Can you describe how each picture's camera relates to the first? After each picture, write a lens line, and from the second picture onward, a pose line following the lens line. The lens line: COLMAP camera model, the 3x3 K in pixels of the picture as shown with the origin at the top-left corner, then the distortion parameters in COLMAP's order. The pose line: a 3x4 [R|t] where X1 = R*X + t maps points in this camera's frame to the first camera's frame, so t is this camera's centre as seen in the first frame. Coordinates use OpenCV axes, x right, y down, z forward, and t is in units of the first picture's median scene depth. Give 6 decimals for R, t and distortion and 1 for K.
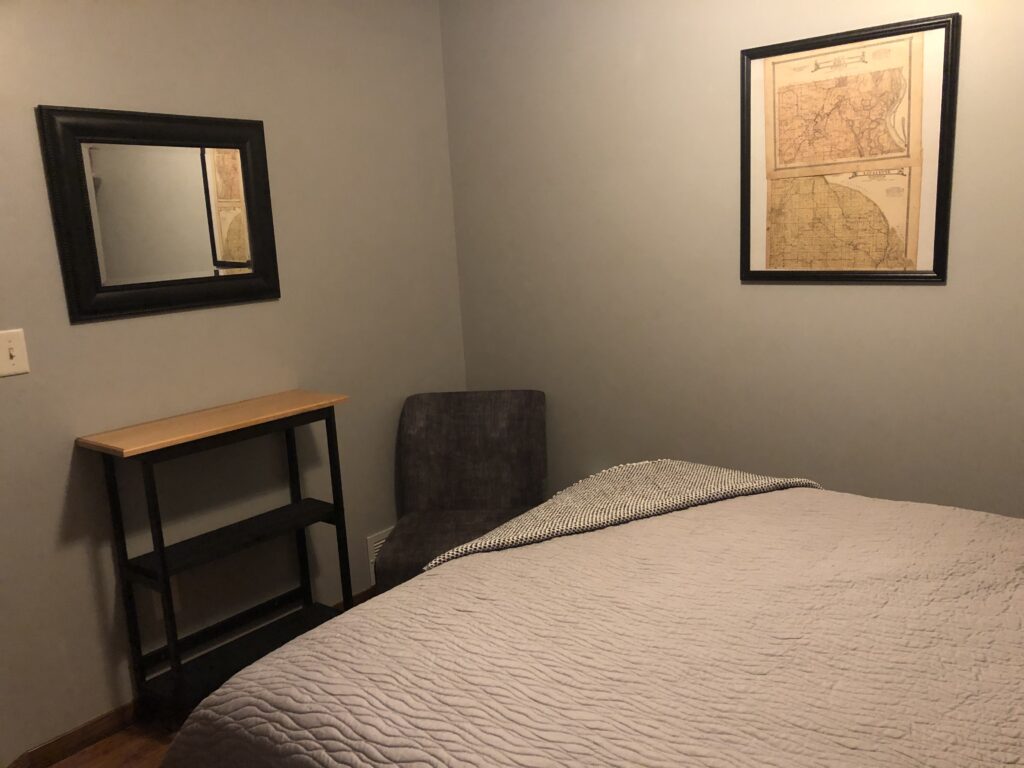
lens RADIAL K [[861.8, 0, 524.4], [0, 861.8, 381.8], [0, 0, 1]] dist [0.080638, -0.098763]
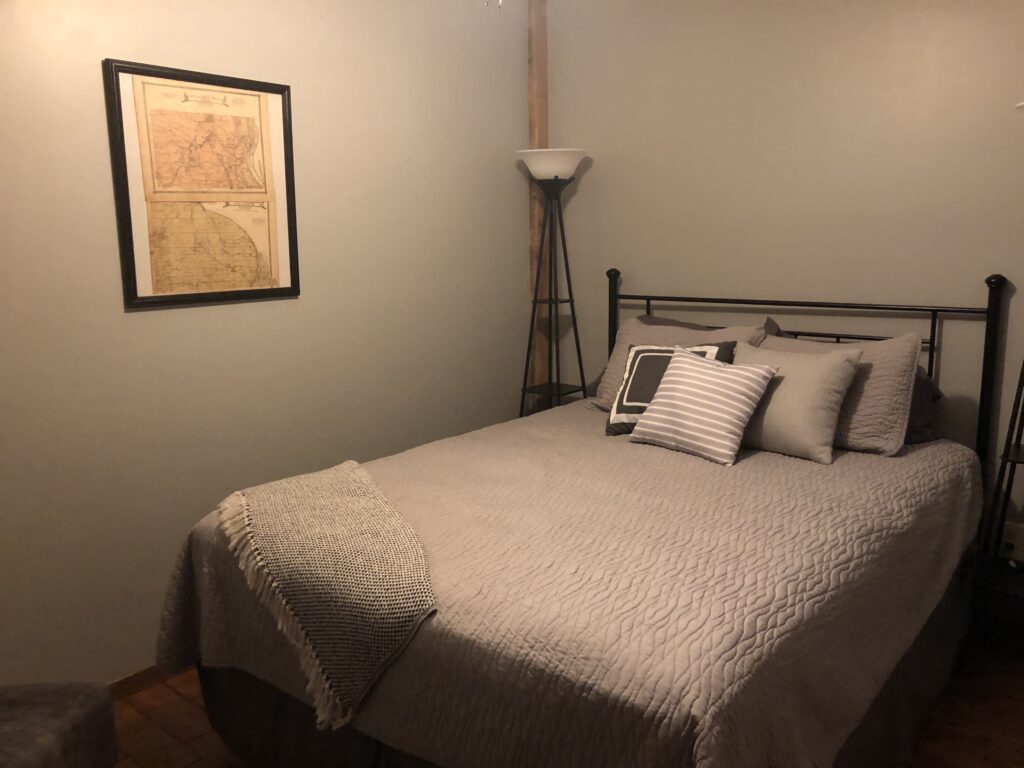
lens RADIAL K [[861.8, 0, 524.4], [0, 861.8, 381.8], [0, 0, 1]] dist [0.080638, -0.098763]
pose [[0.008995, -0.135101, 0.990791, -0.741251], [0.195303, 0.971986, 0.130764, -0.088861], [-0.980702, 0.192328, 0.035128, 0.631865]]
